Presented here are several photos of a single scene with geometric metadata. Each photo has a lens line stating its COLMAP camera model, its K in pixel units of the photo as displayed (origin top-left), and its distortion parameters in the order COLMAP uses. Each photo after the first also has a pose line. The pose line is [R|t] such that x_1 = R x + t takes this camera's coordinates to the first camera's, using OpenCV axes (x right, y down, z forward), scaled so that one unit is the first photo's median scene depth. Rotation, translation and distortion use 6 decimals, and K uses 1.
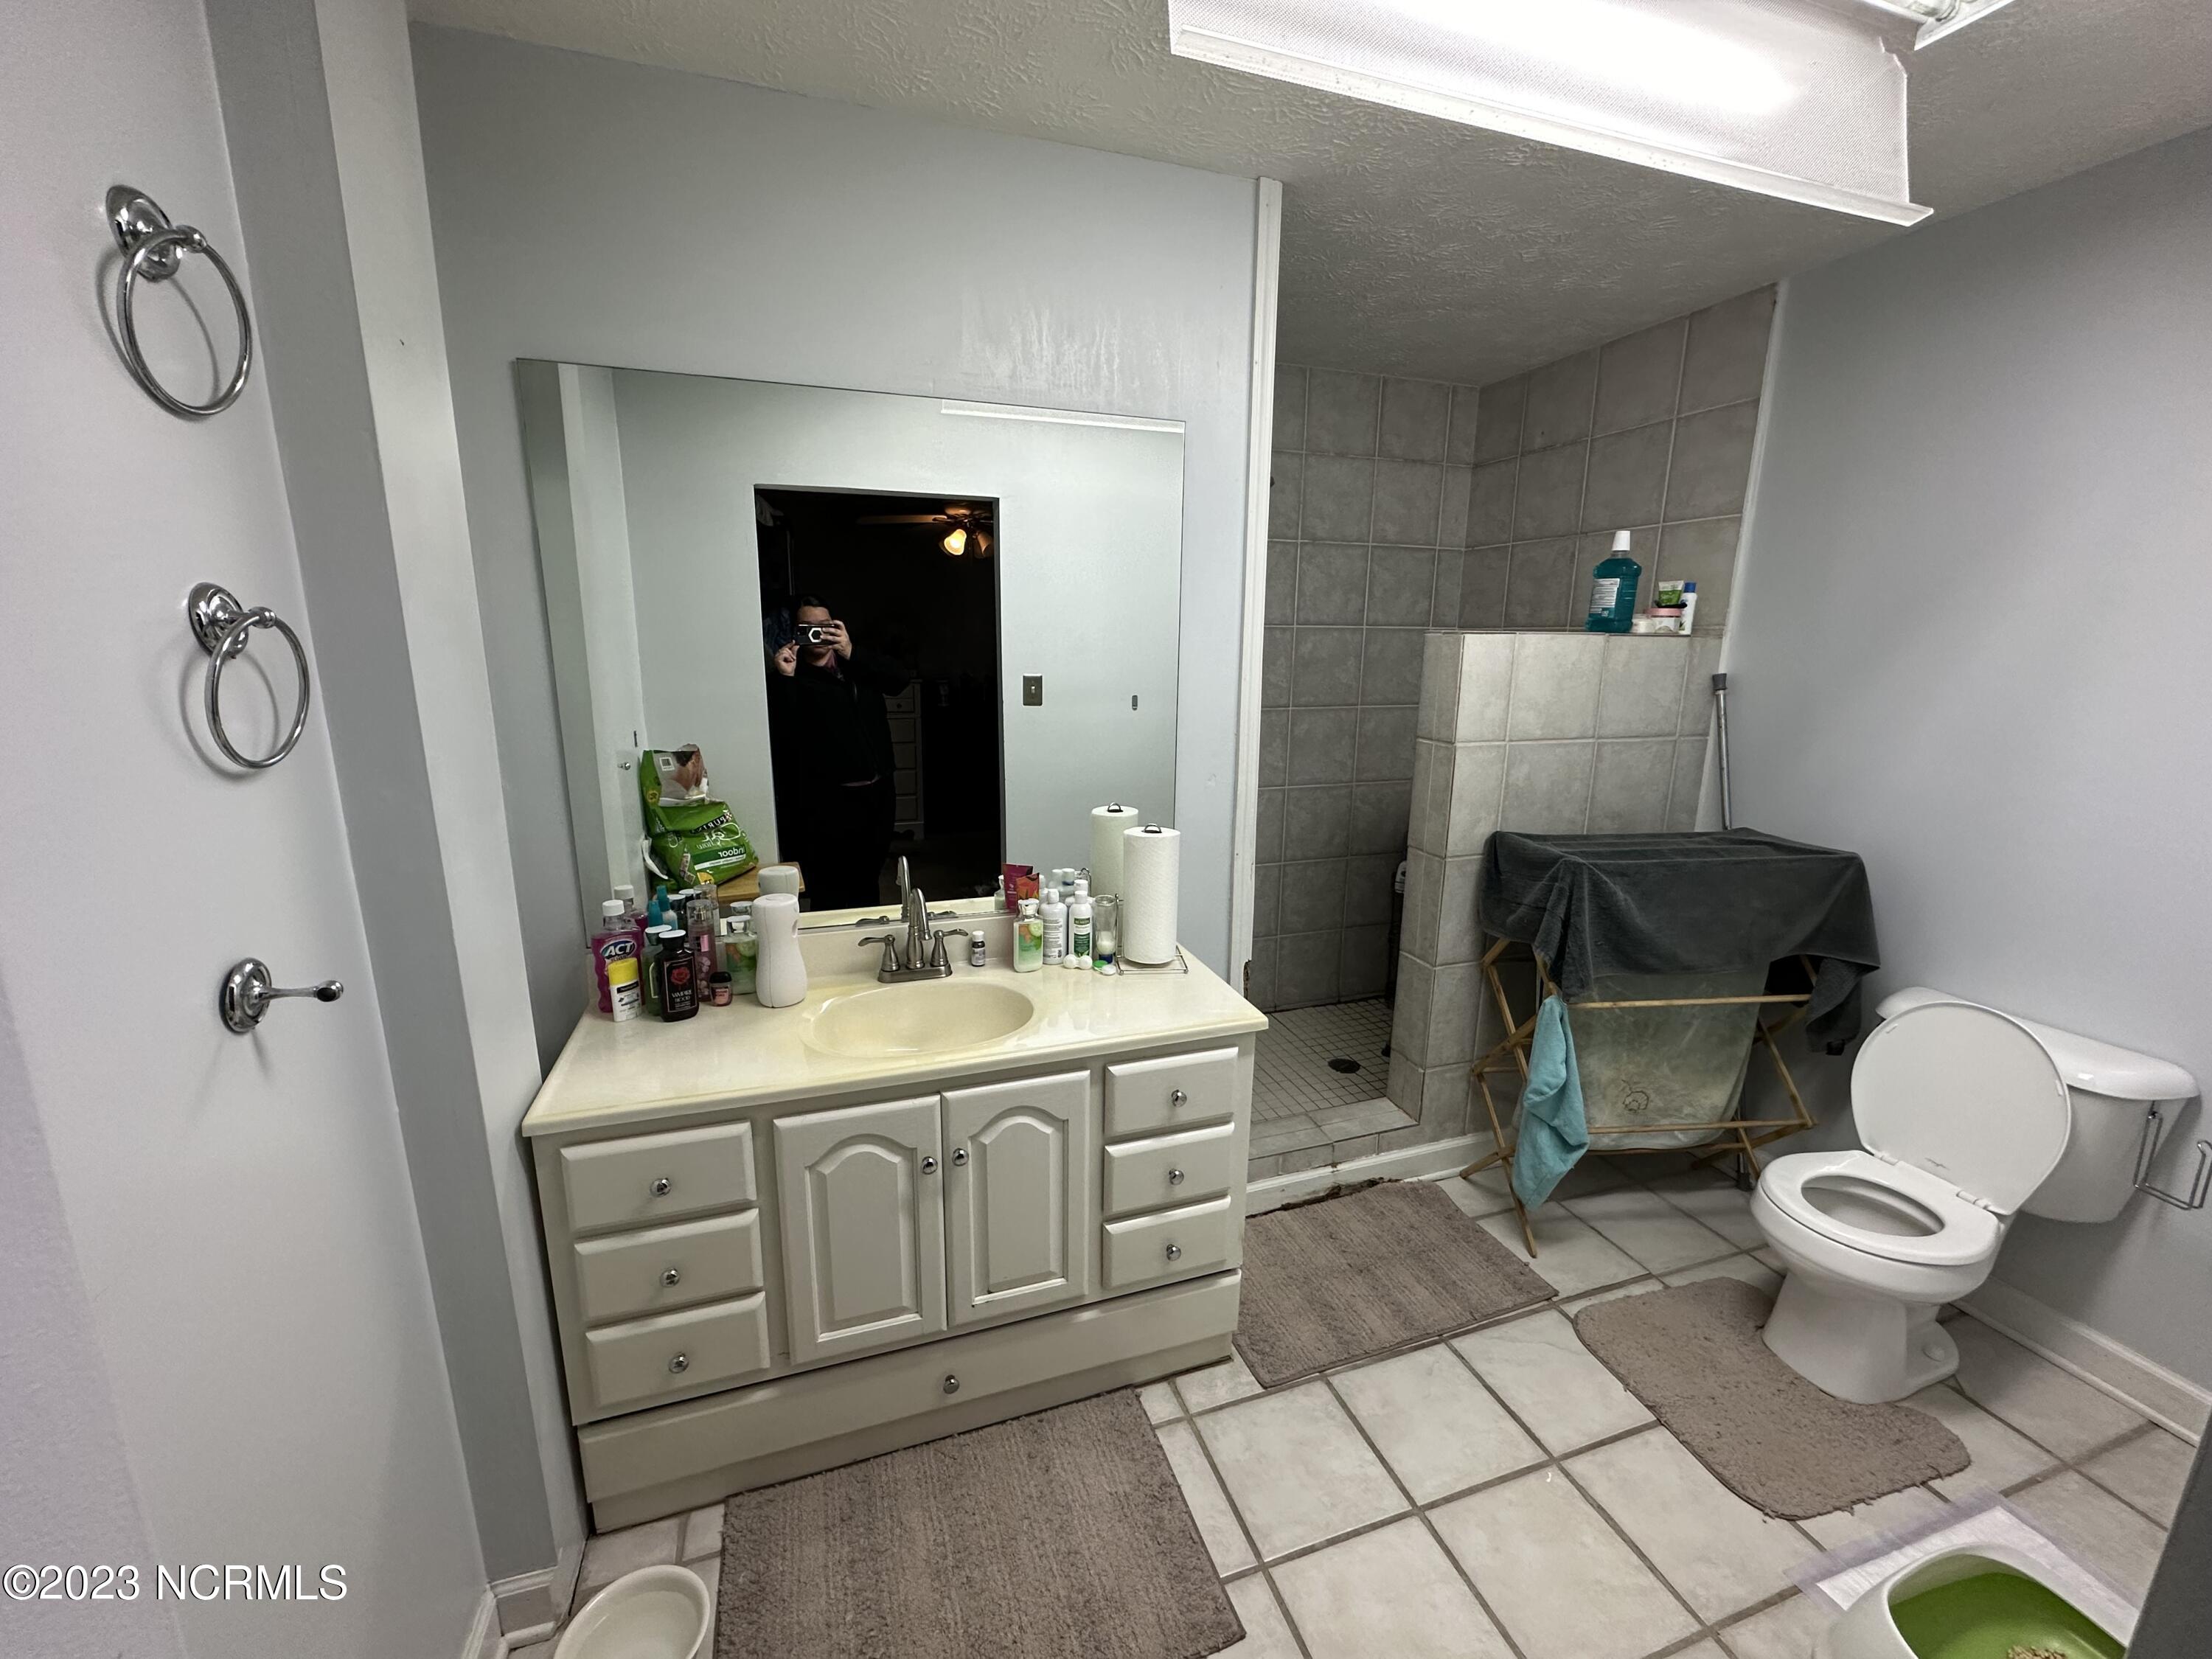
lens RADIAL K [[878.0, 0, 1104.0], [0, 878.0, 827.7], [0, 0, 1]] dist [-0.003082, 0.000385]
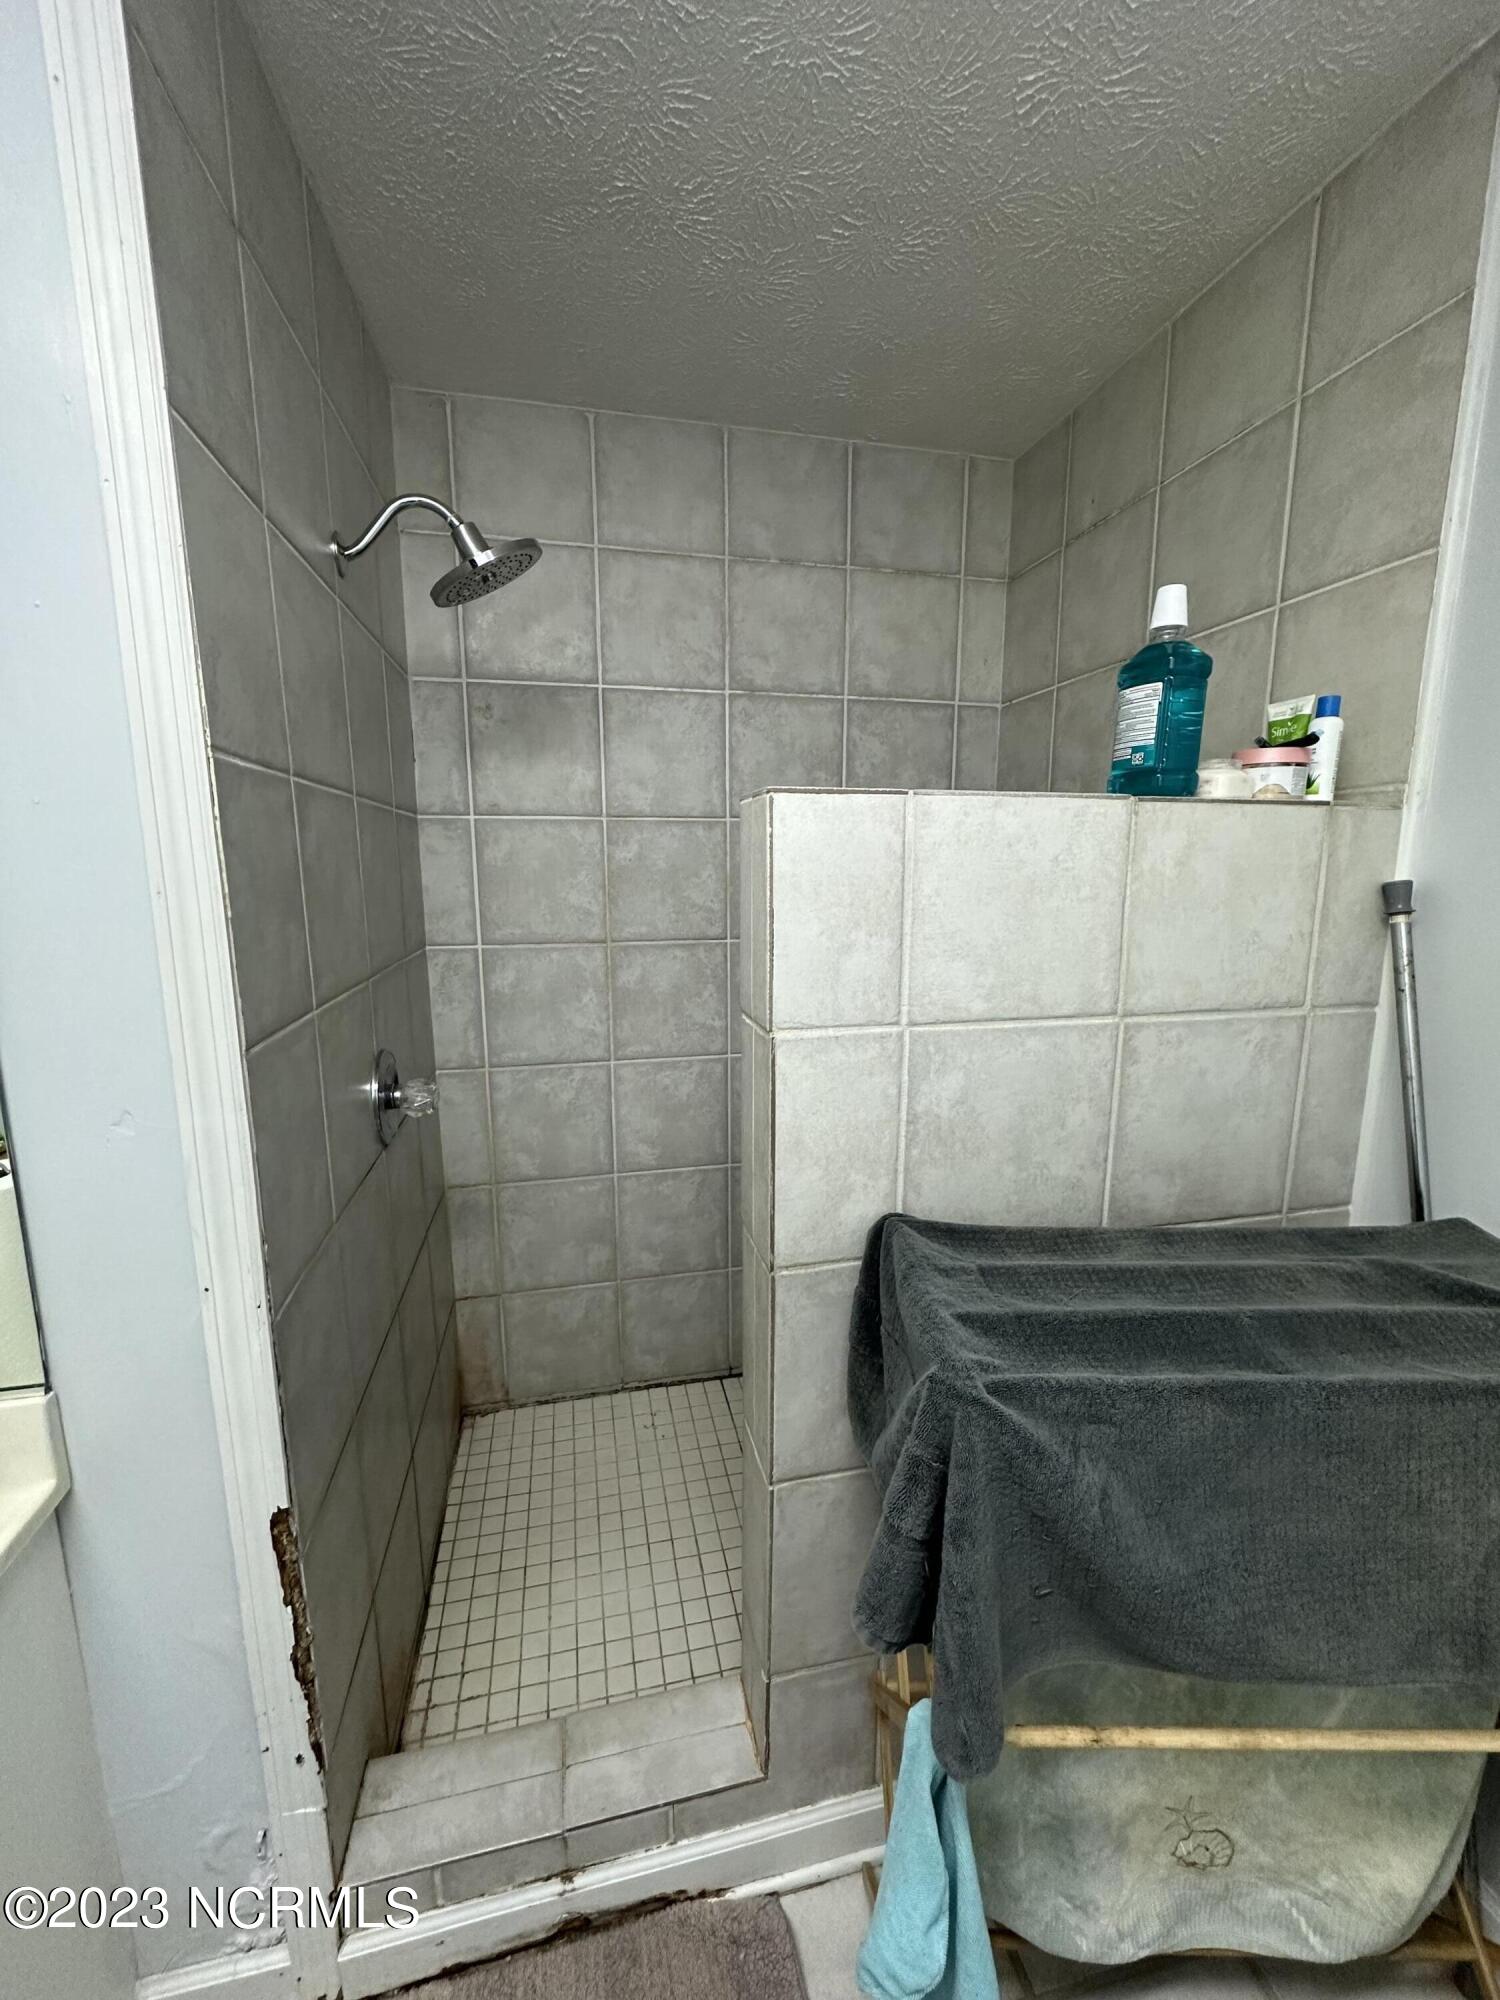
lens RADIAL K [[793.8, 0, 750.6], [0, 793.8, 1001.0], [0, 0, 1]] dist [-0.003082, 0.000385]
pose [[0.994695, 0.010170, -0.102361, 0.397699], [-0.014574, 0.998996, -0.042367, -0.087083], [0.101828, 0.043634, 0.993845, 0.538640]]
